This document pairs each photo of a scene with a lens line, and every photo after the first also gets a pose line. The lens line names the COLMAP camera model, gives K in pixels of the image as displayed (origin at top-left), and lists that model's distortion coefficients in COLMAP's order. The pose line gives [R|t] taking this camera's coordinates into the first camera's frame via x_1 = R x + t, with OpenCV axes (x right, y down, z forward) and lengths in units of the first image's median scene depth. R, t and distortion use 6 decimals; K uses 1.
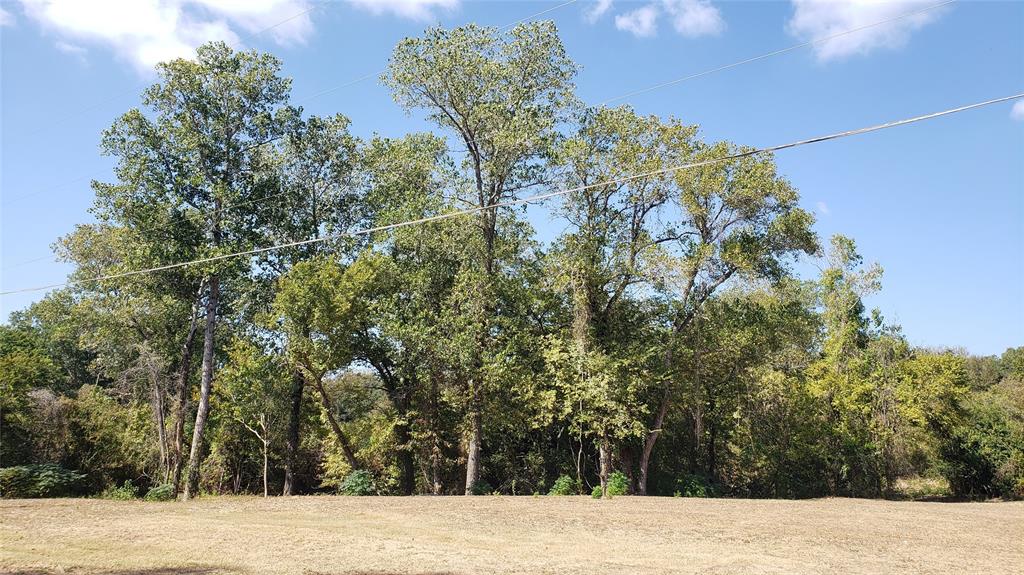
lens RADIAL K [[785.3, 0, 512.7], [0, 785.3, 263.6], [0, 0, 1]] dist [0.041958, -0.030390]
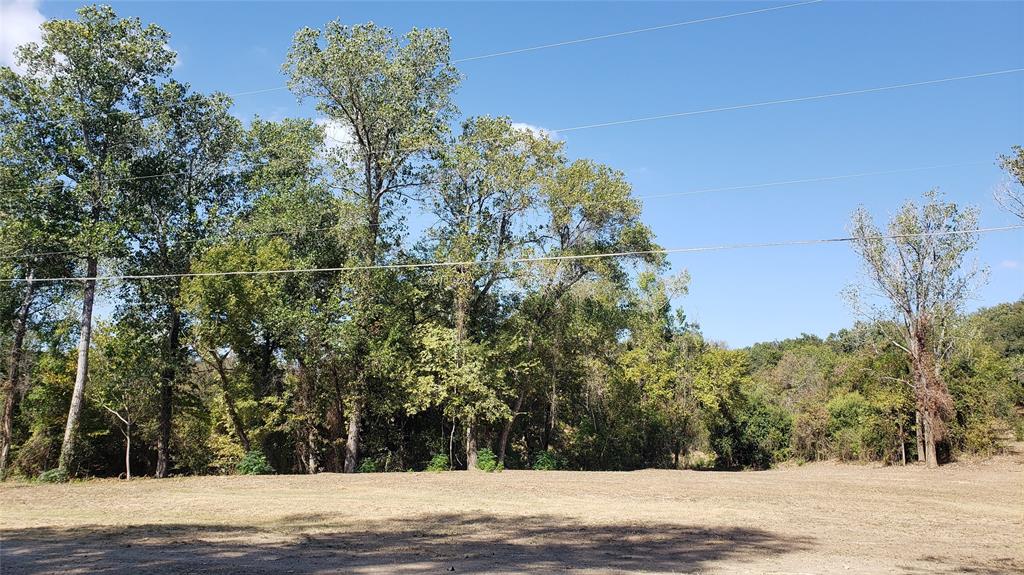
lens RADIAL K [[785.3, 0, 512.7], [0, 785.3, 263.6], [0, 0, 1]] dist [0.041958, -0.030390]
pose [[0.959052, 0.056678, 0.277500, -0.139606], [-0.063724, 0.997832, 0.016432, -0.016711], [-0.275967, -0.033443, 0.960585, -0.062470]]
